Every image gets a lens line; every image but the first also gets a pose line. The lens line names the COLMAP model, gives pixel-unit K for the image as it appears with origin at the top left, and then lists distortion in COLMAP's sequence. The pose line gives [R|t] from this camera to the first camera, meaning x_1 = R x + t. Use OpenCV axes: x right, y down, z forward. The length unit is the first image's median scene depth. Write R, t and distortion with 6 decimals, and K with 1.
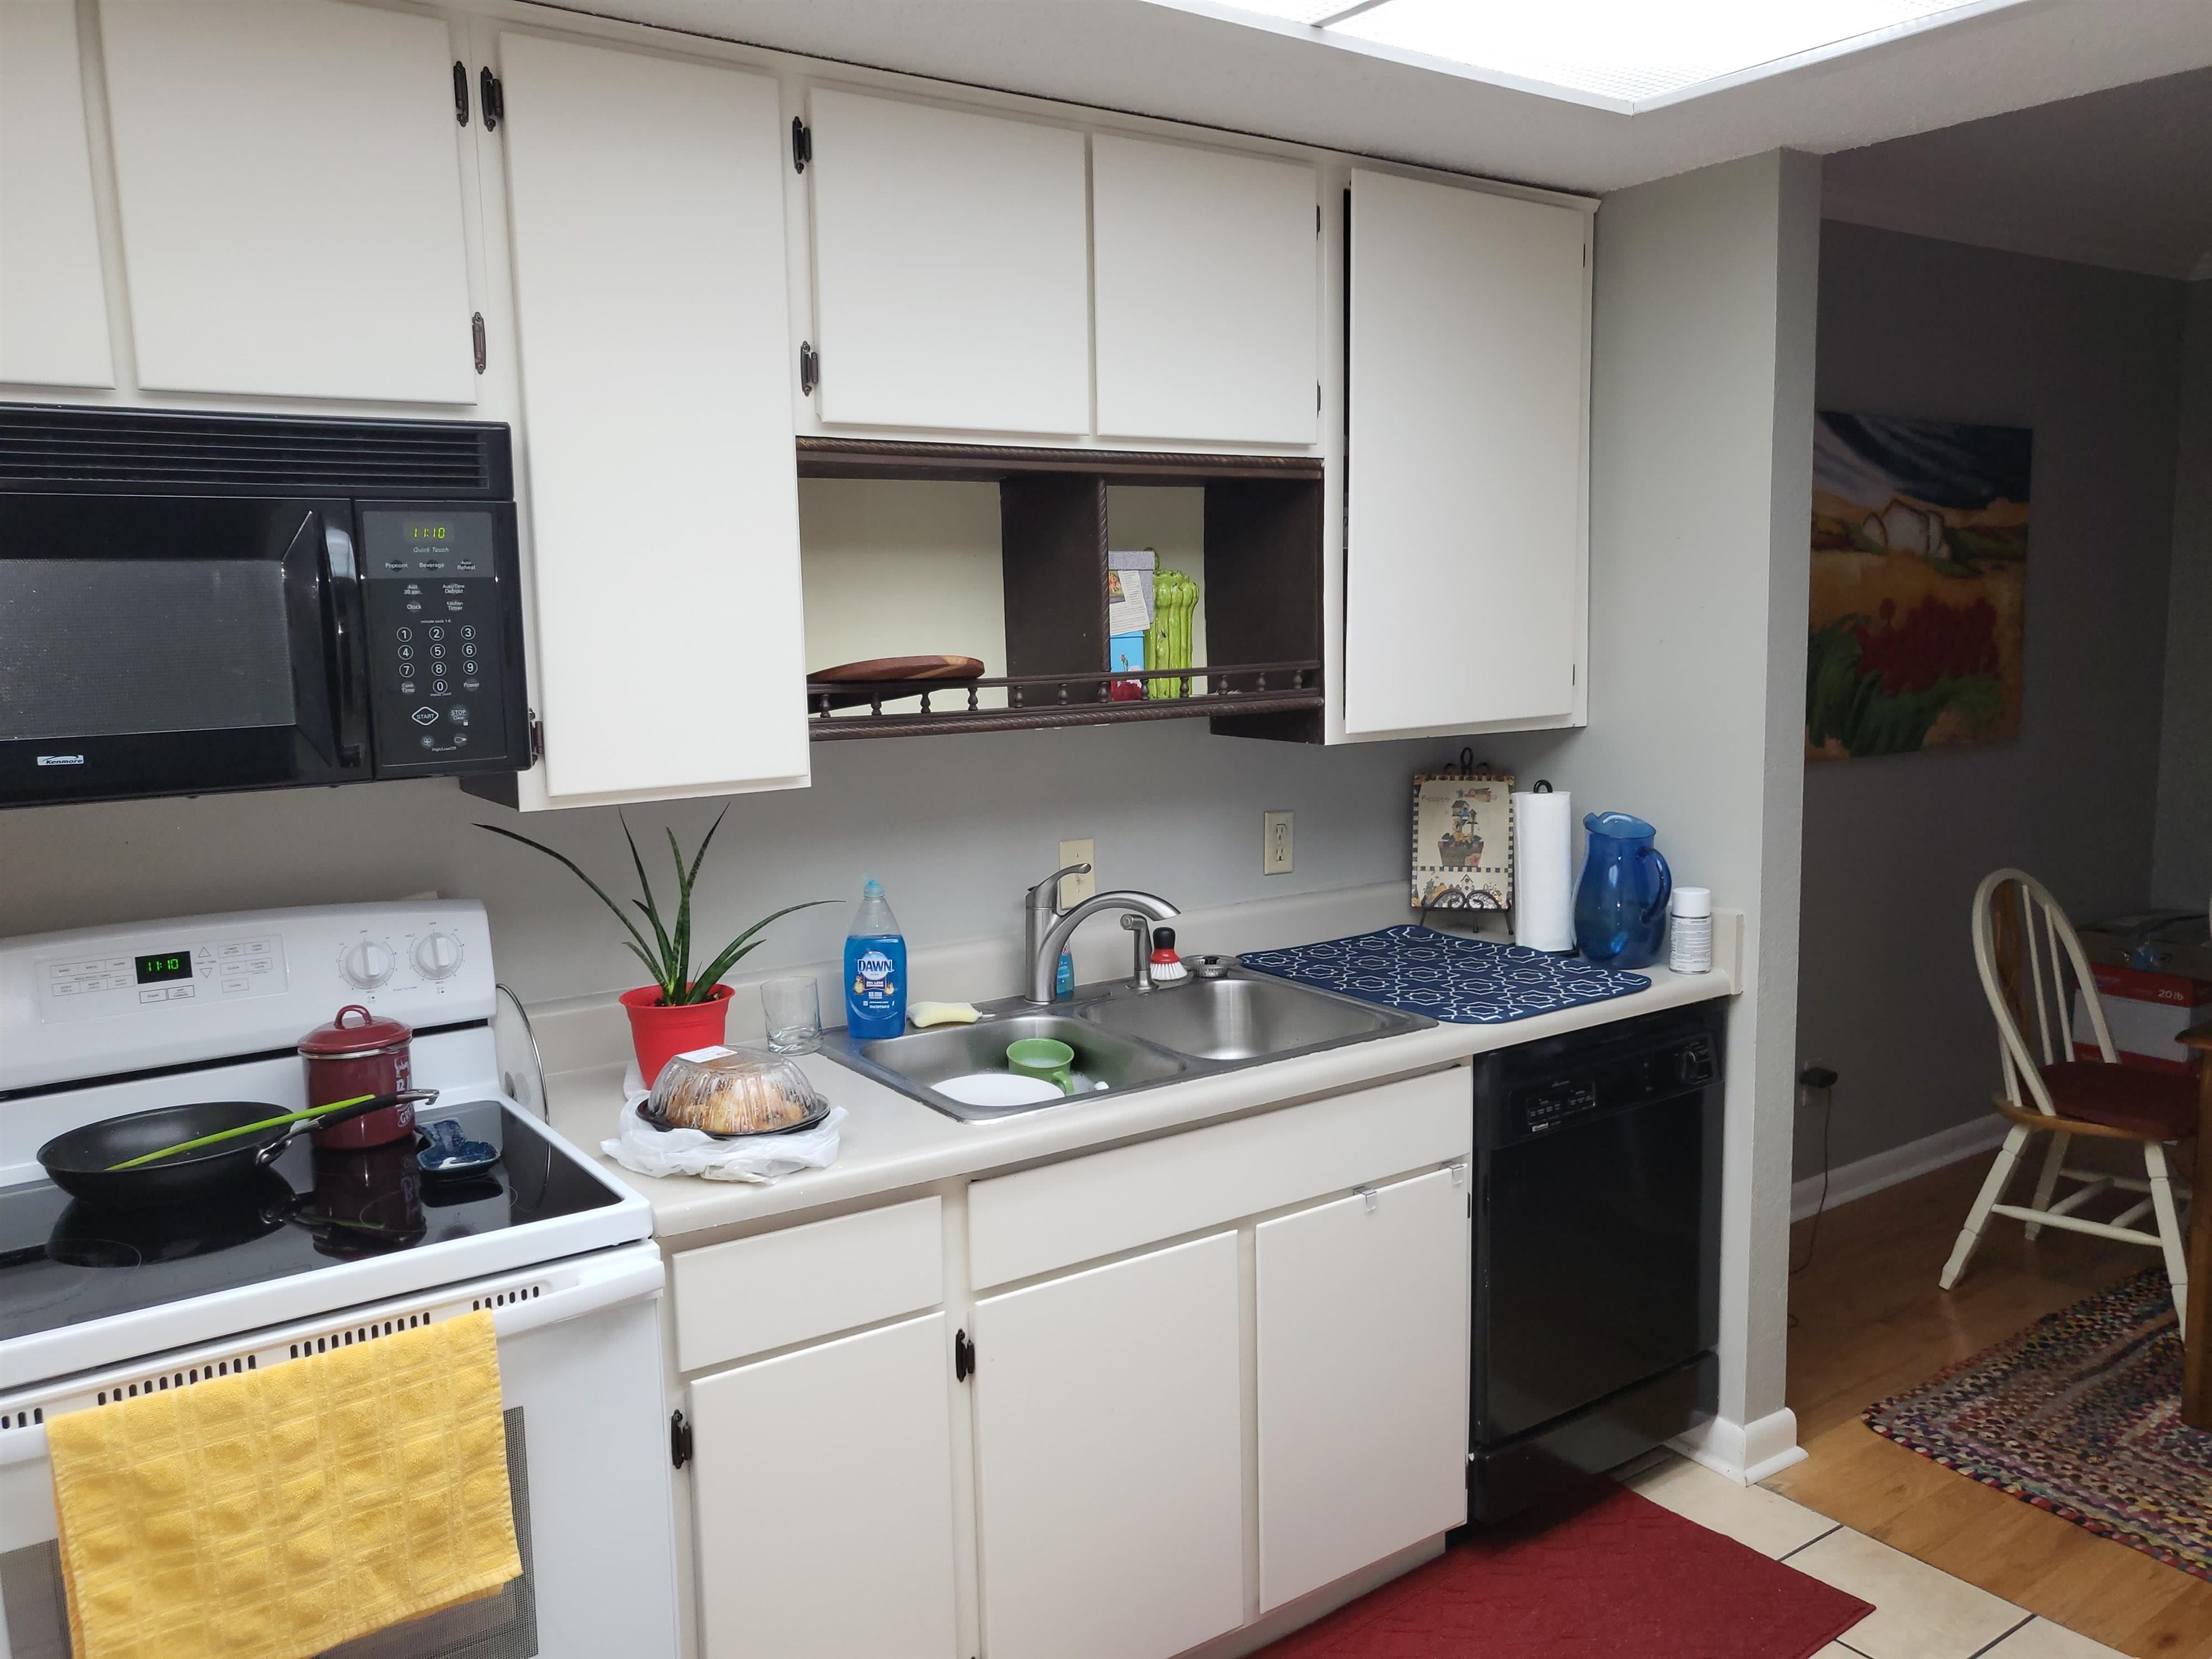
lens RADIAL K [[1709.1, 0, 1106.0], [0, 1709.1, 829.5], [0, 0, 1]] dist [-0.010554, 0.059417]
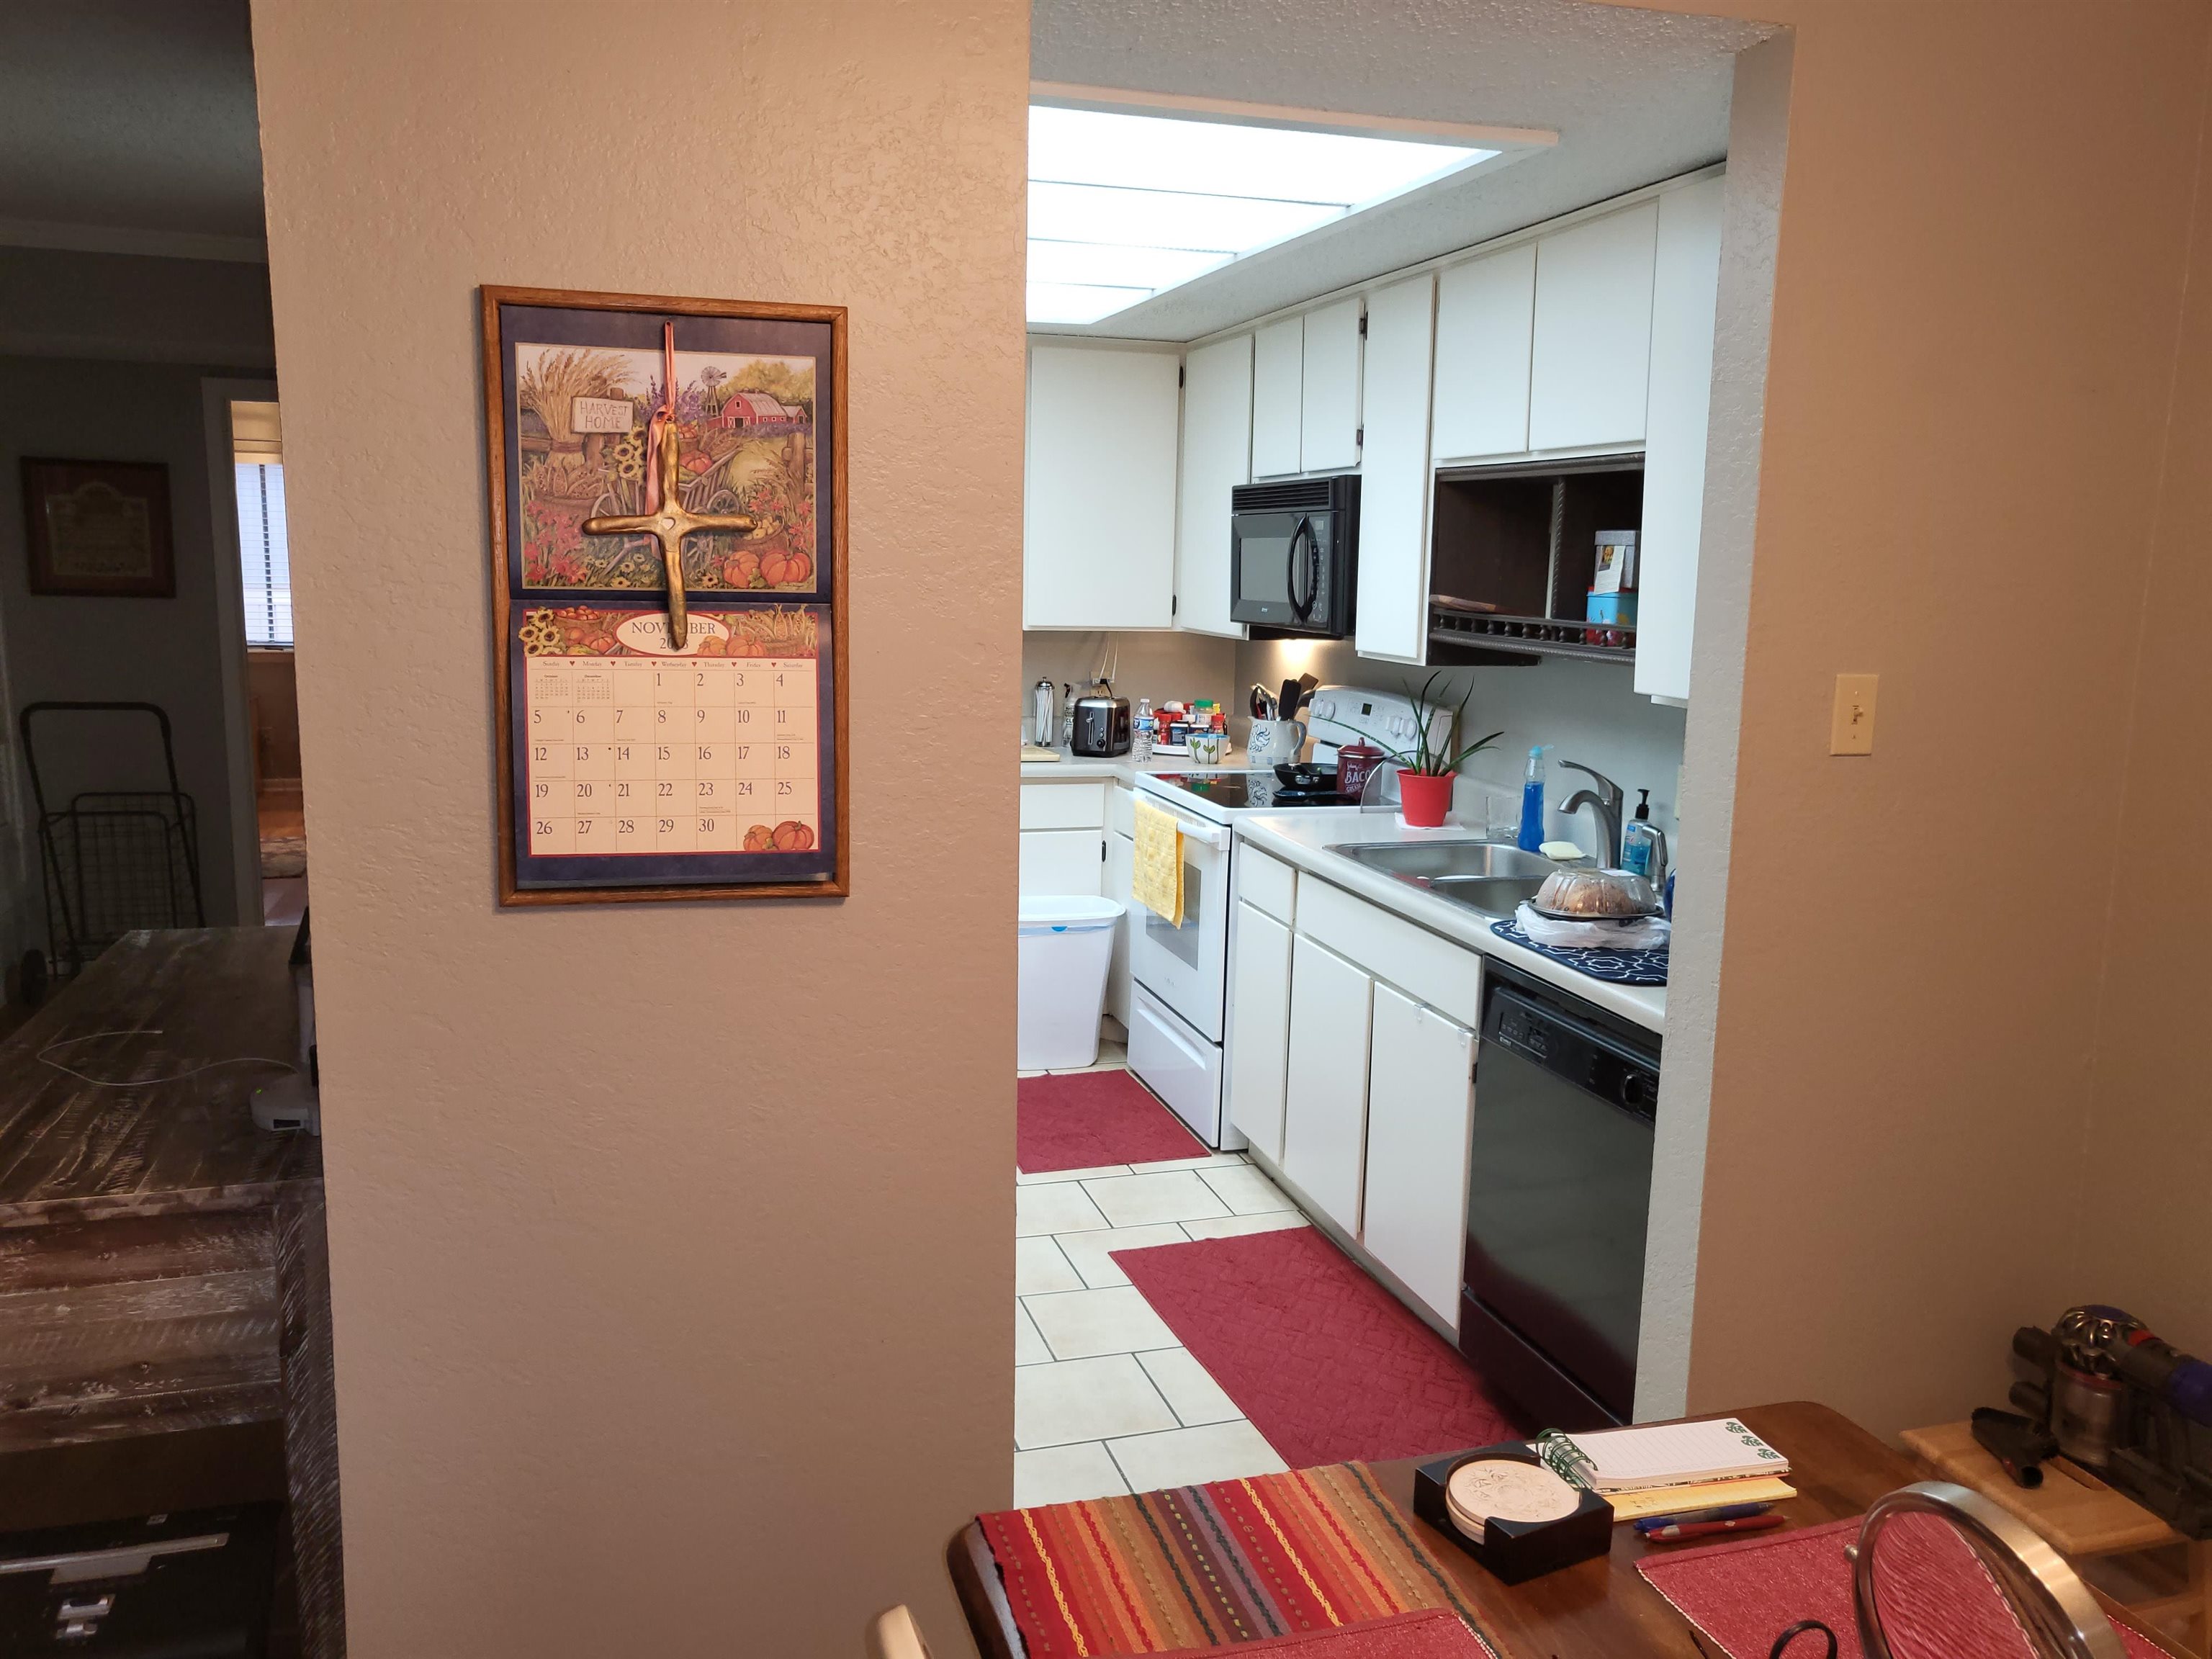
lens RADIAL K [[1709.1, 0, 1106.0], [0, 1709.1, 829.5], [0, 0, 1]] dist [-0.010554, 0.059417]
pose [[-0.324770, 0.165033, -0.931283, 1.748620], [-0.137141, 0.966035, 0.219017, -0.221041], [0.935797, 0.198847, -0.291107, 1.342724]]
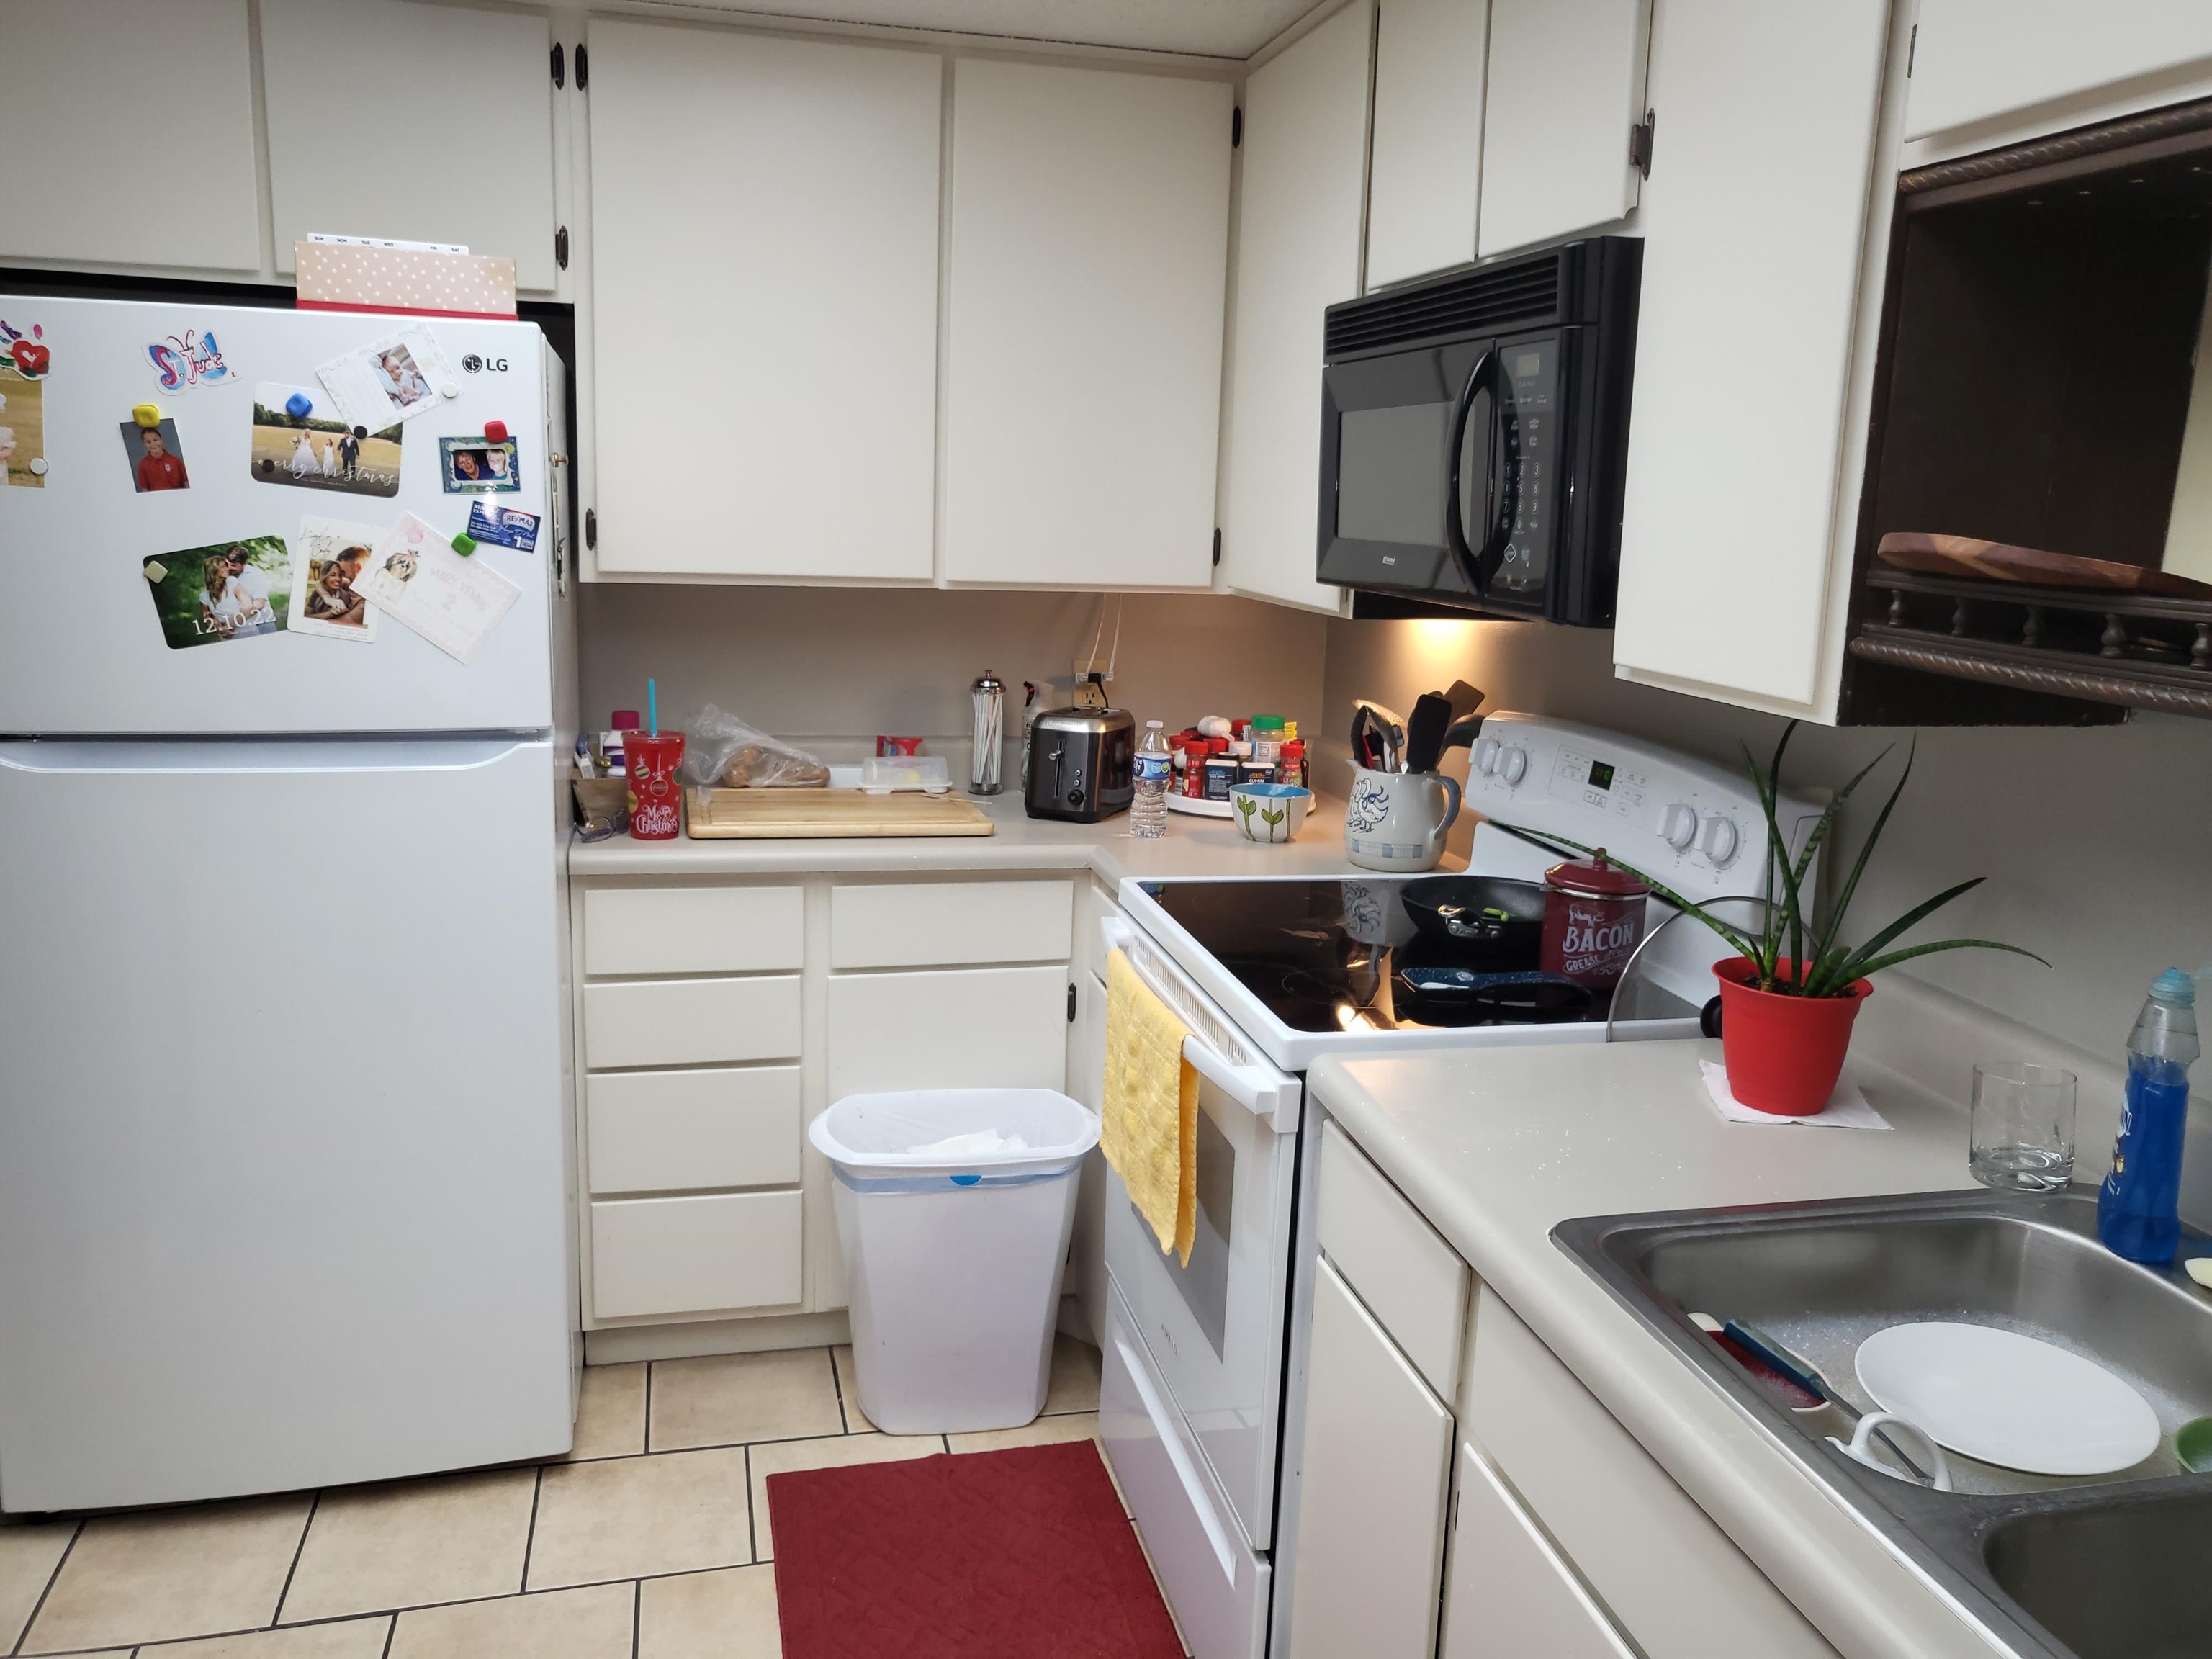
lens RADIAL K [[1695.6, 0, 1106.0], [0, 1695.6, 829.5], [0, 0, 1]] dist [-0.055063, 0.001046]
pose [[-0.376881, 0.192761, -0.905982, 0.560273], [-0.143381, 0.954176, 0.262661, -0.125061], [0.915097, 0.228893, -0.331972, 1.045005]]
